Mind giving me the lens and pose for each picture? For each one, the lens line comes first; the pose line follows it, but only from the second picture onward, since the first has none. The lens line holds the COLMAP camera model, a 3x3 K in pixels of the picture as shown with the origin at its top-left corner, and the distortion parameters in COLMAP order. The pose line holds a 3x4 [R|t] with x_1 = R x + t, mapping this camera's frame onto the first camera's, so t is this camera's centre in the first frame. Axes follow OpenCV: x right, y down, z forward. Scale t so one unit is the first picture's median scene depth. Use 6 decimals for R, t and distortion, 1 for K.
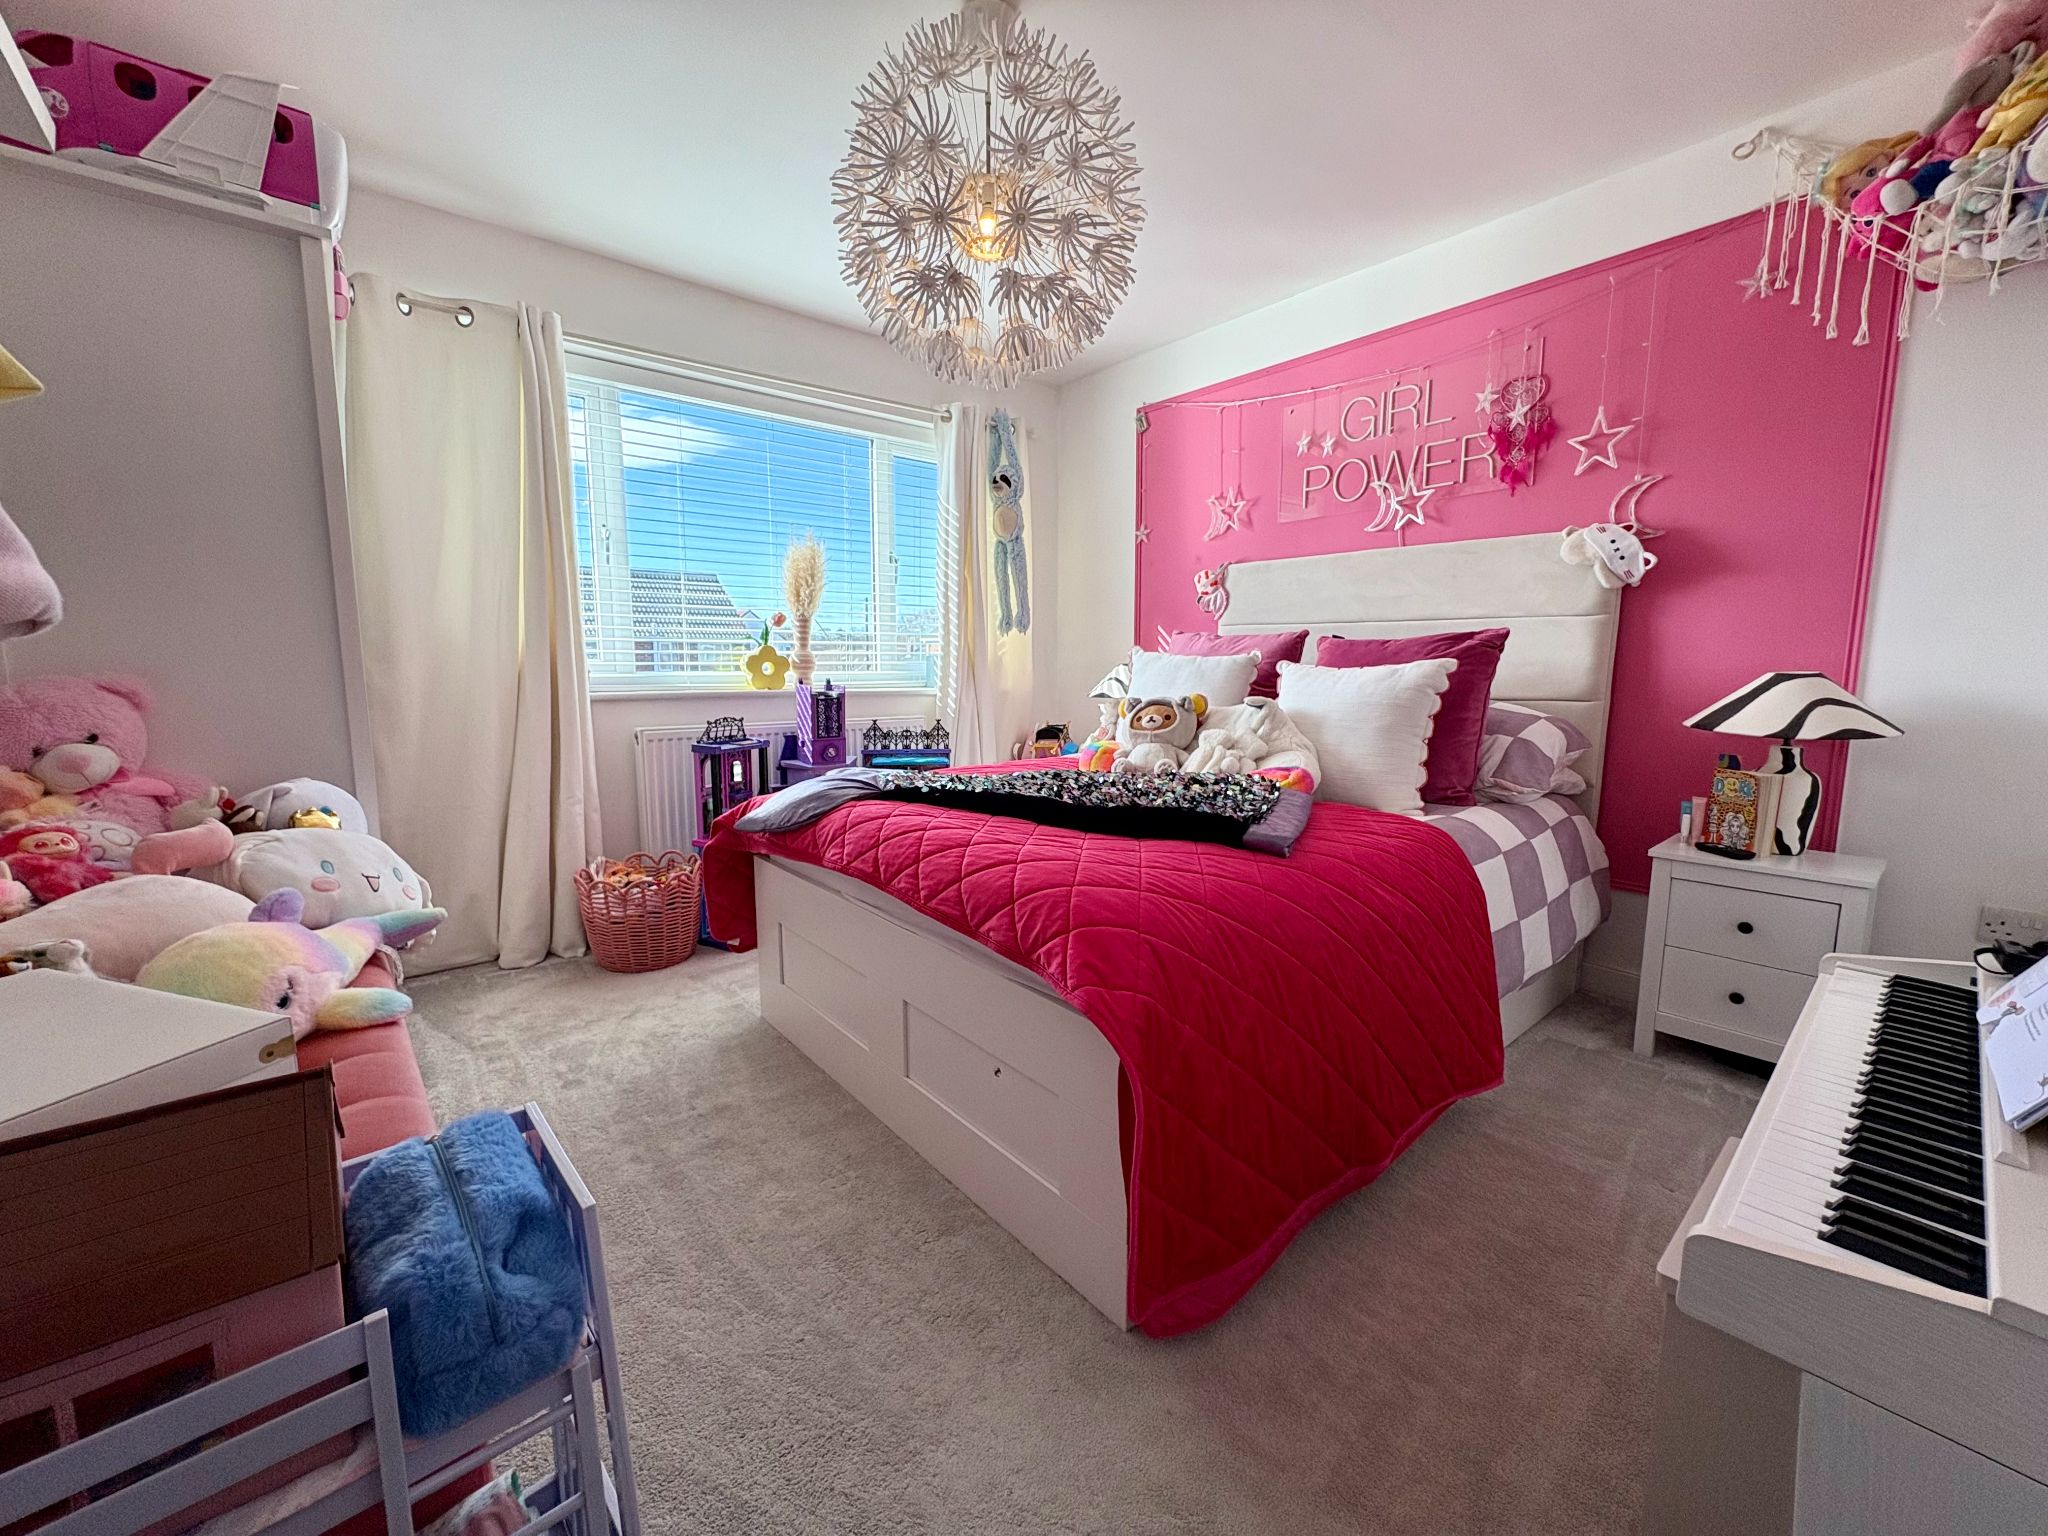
lens RADIAL K [[815.7, 0, 1024.0], [0, 815.7, 768.0], [0, 0, 1]] dist [0.000978, 0.000419]
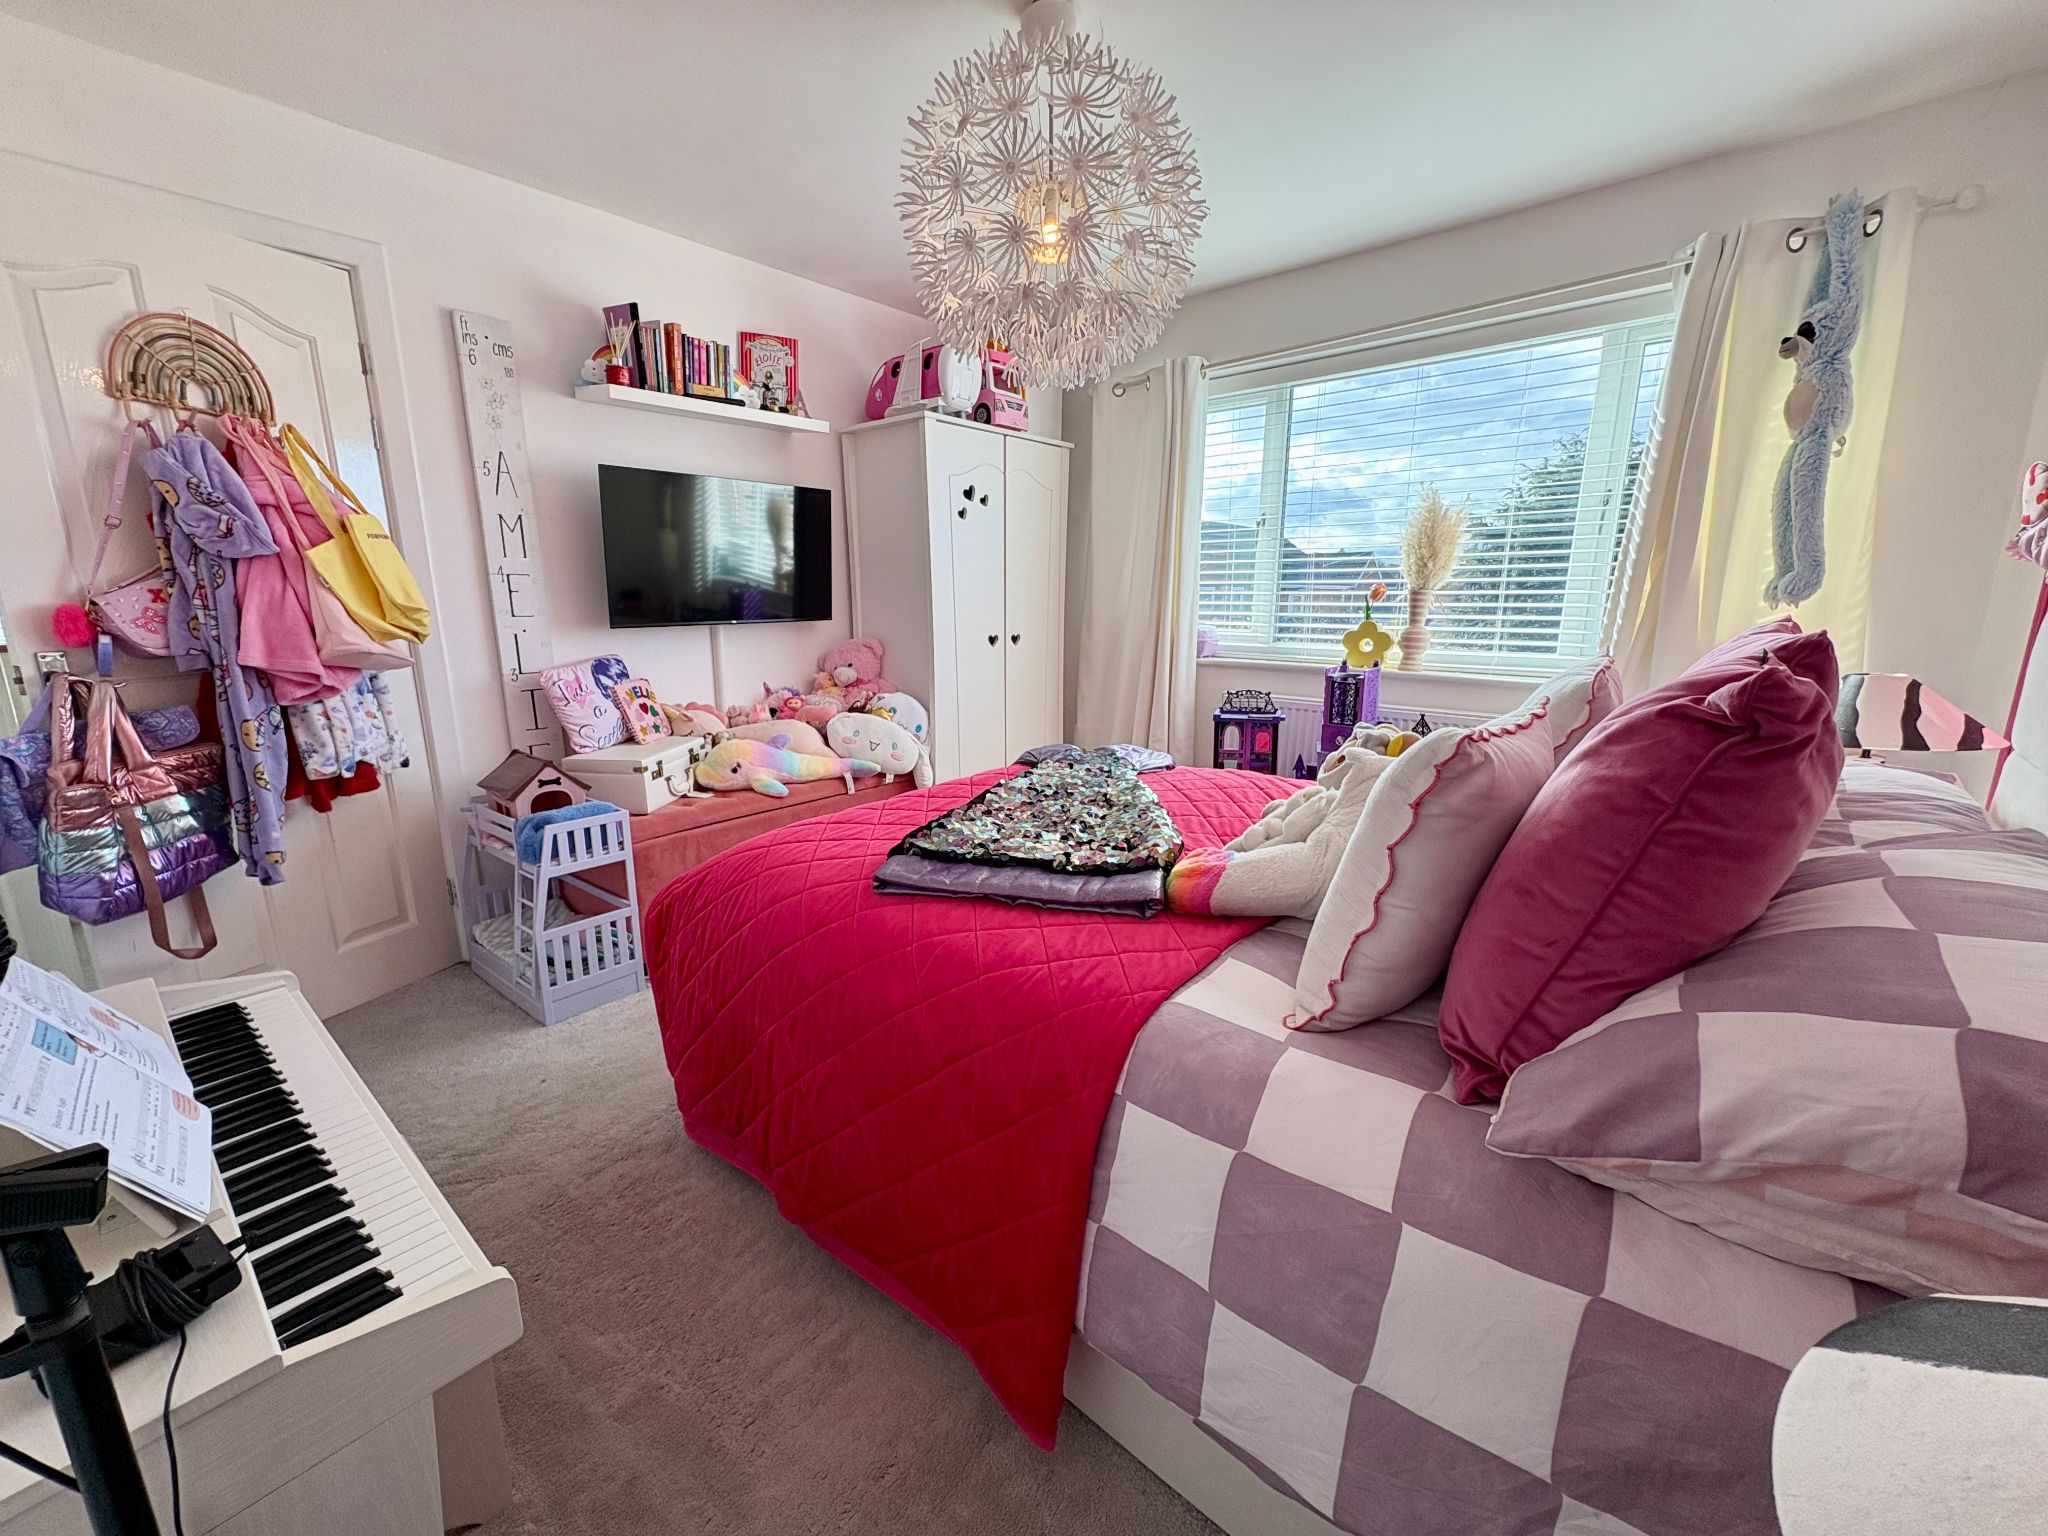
lens RADIAL K [[815.7, 0, 1024.0], [0, 815.7, 768.0], [0, 0, 1]] dist [0.000978, 0.000419]
pose [[0.155208, 0.204156, -0.966556, 0.613613], [-0.130715, 0.974054, 0.184750, -0.114310], [0.979196, 0.097668, 0.177867, 0.490273]]
